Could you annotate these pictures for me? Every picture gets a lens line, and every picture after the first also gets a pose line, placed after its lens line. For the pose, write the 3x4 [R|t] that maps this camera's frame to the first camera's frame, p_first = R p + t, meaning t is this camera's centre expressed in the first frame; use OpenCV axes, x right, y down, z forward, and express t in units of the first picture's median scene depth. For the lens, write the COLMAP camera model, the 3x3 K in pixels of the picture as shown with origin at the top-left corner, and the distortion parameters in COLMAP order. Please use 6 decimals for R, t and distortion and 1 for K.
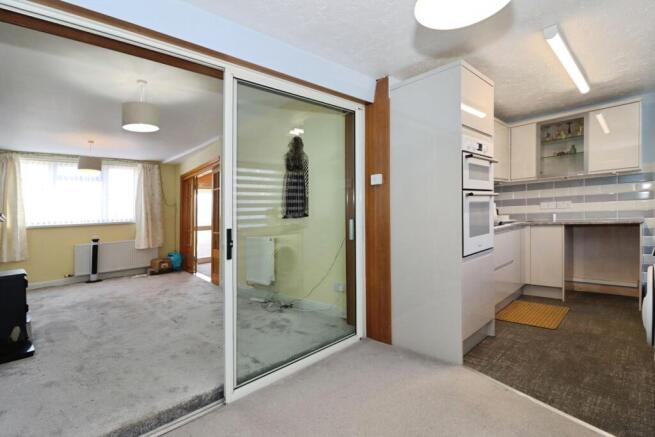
lens RADIAL K [[317.0, 0, 334.3], [0, 317.0, 233.6], [0, 0, 1]] dist [0.001888, -0.002295]
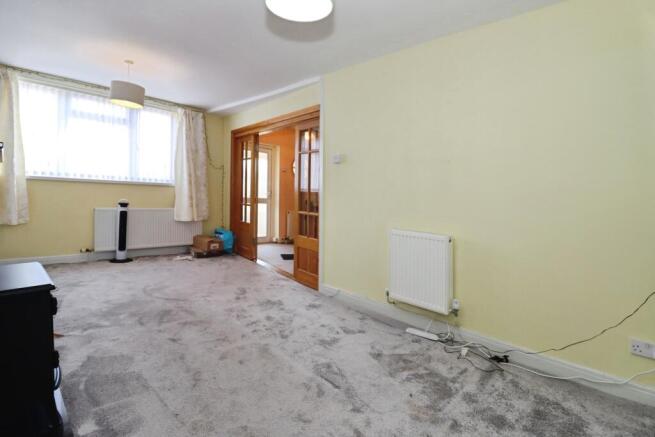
lens RADIAL K [[317.0, 0, 354.1], [0, 317.0, 238.7], [0, 0, 1]] dist [0.001888, -0.002295]
pose [[0.993989, 0.094363, 0.055509, -0.227864], [-0.098304, 0.992463, 0.073165, -0.005655], [-0.048187, -0.078182, 0.995774, 0.209643]]
